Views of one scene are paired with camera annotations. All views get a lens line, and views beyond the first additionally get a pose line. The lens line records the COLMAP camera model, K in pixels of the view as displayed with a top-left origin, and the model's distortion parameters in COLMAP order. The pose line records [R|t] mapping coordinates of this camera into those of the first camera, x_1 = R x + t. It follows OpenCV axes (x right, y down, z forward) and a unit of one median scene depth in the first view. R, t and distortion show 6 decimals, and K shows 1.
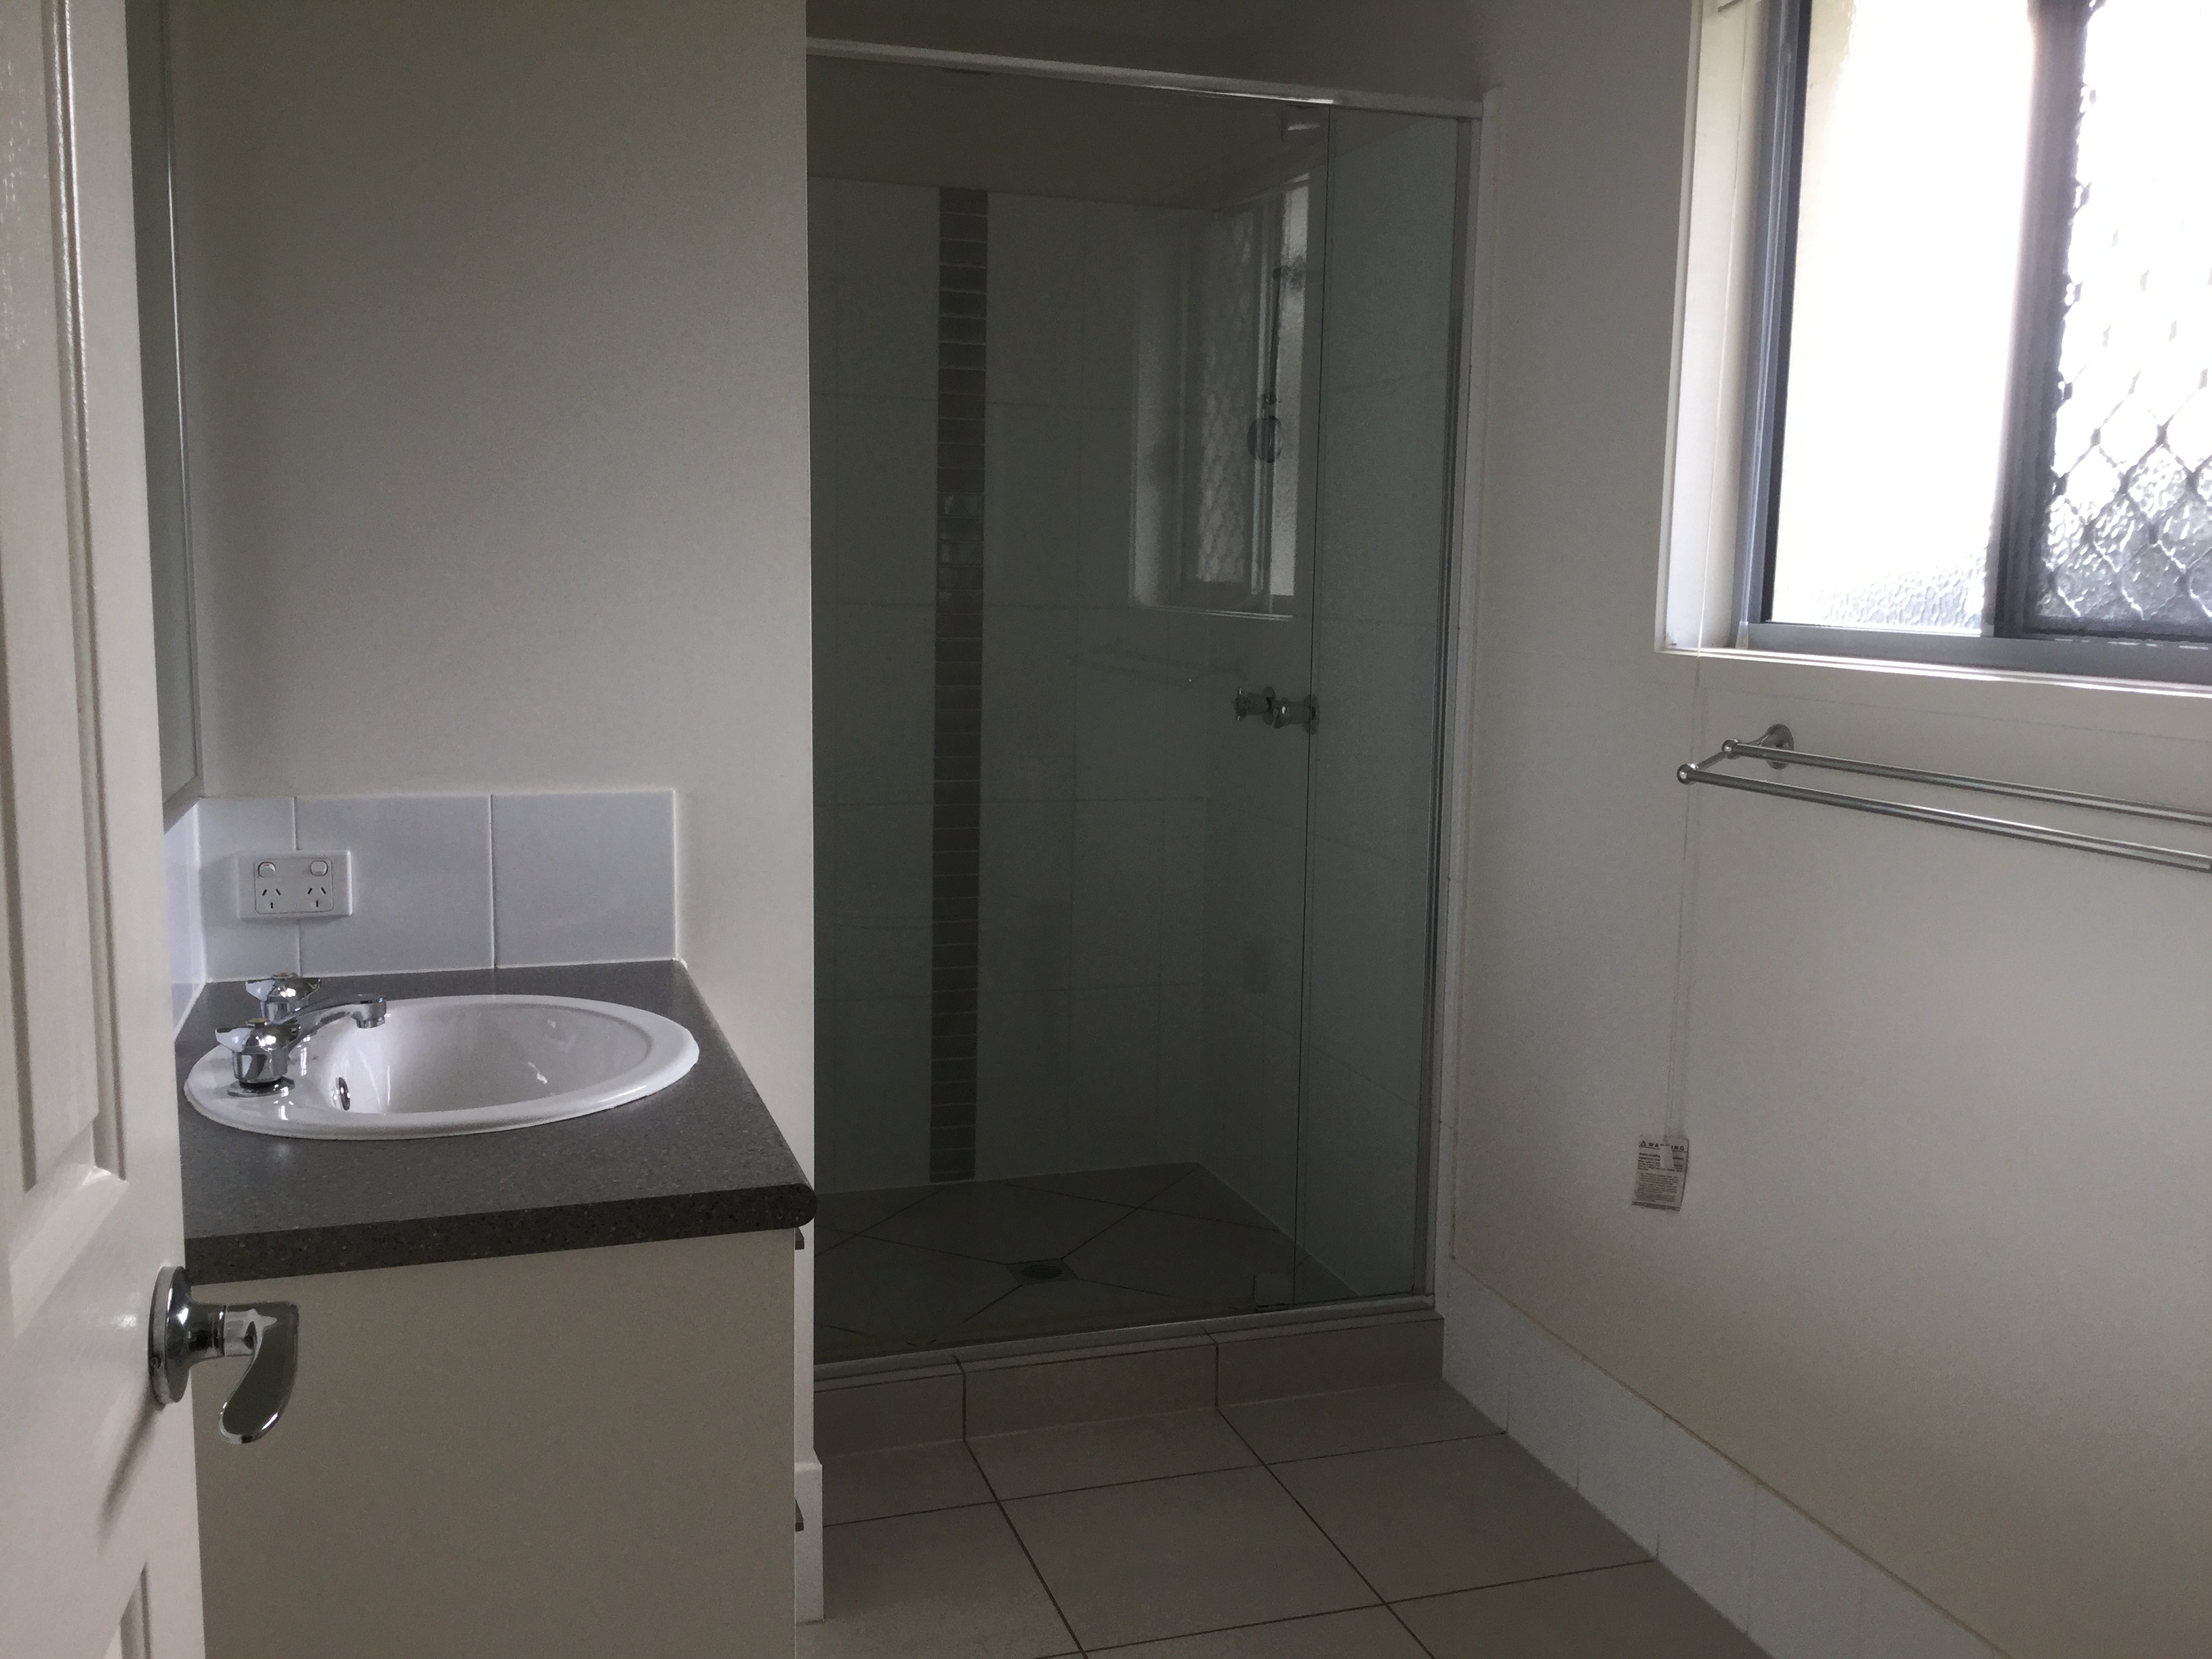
lens RADIAL K [[1988.9, 0, 1106.0], [0, 1988.9, 829.5], [0, 0, 1]] dist [0.008761, 0.006128]
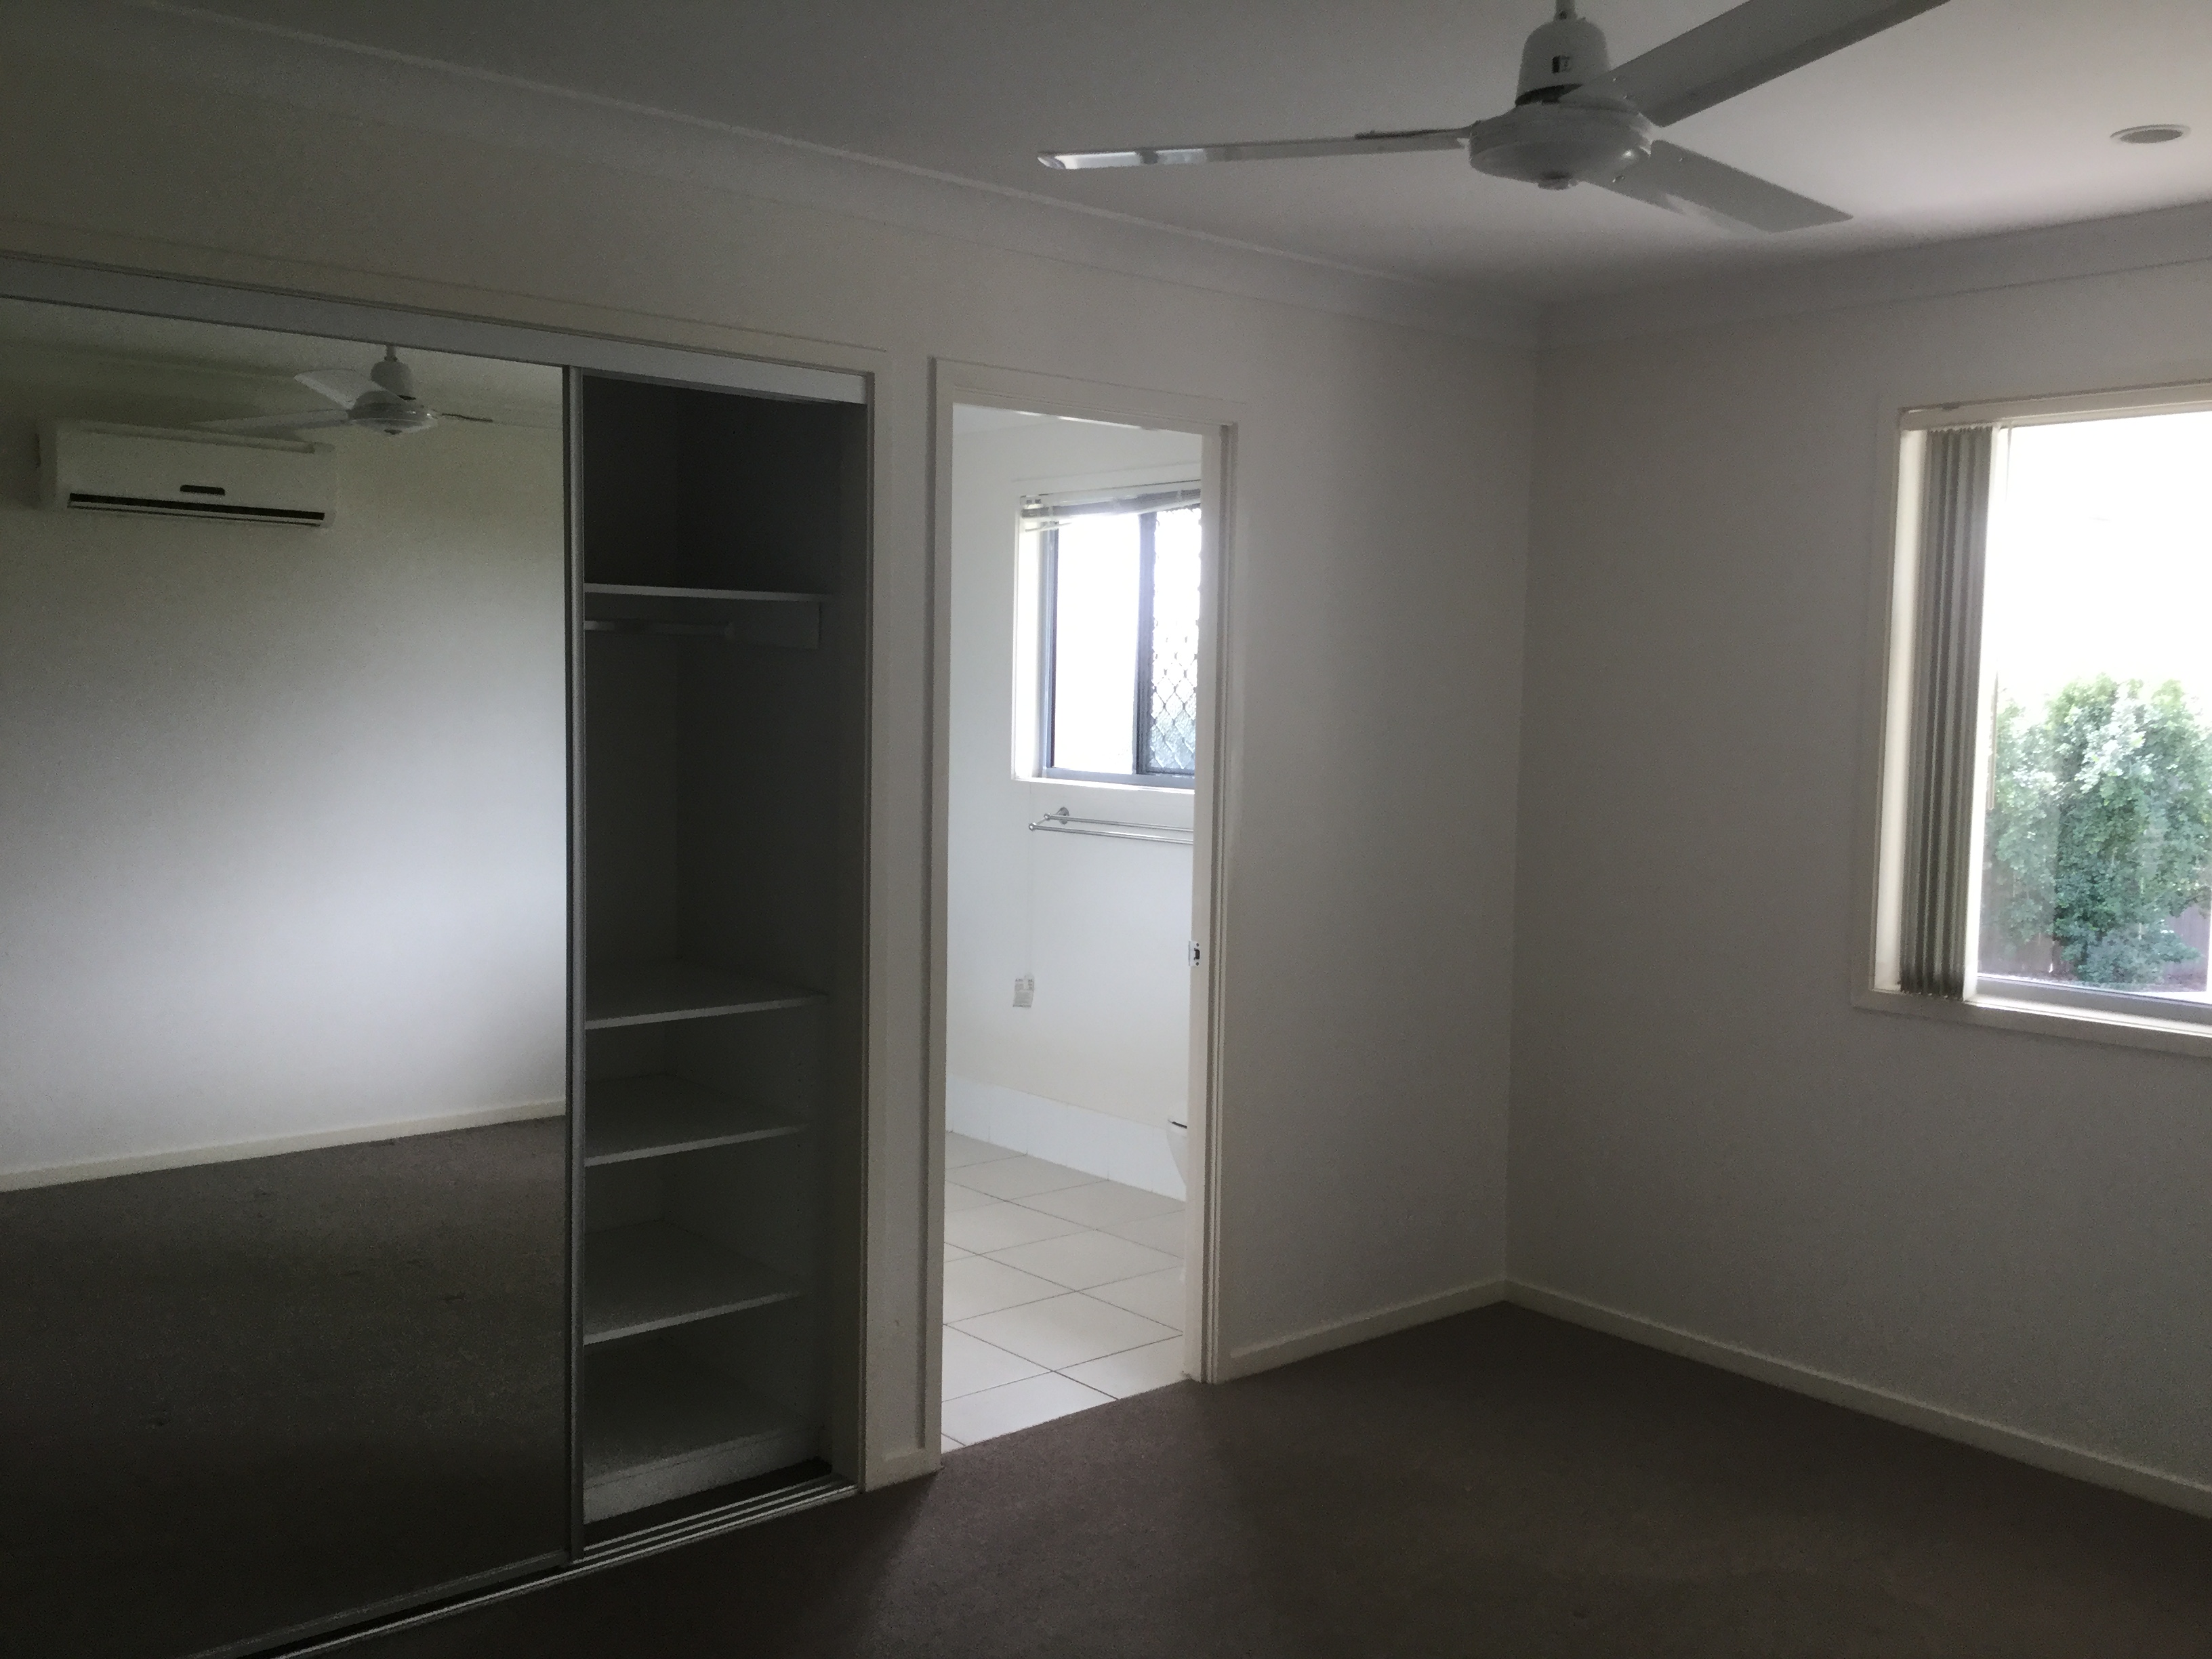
lens RADIAL K [[1988.9, 0, 1106.0], [0, 1988.9, 829.5], [0, 0, 1]] dist [0.008761, 0.006128]
pose [[0.921311, -0.025779, 0.387972, -0.619207], [0.049073, 0.997530, -0.050250, 0.109497], [-0.385718, 0.065334, 0.920300, -1.411095]]
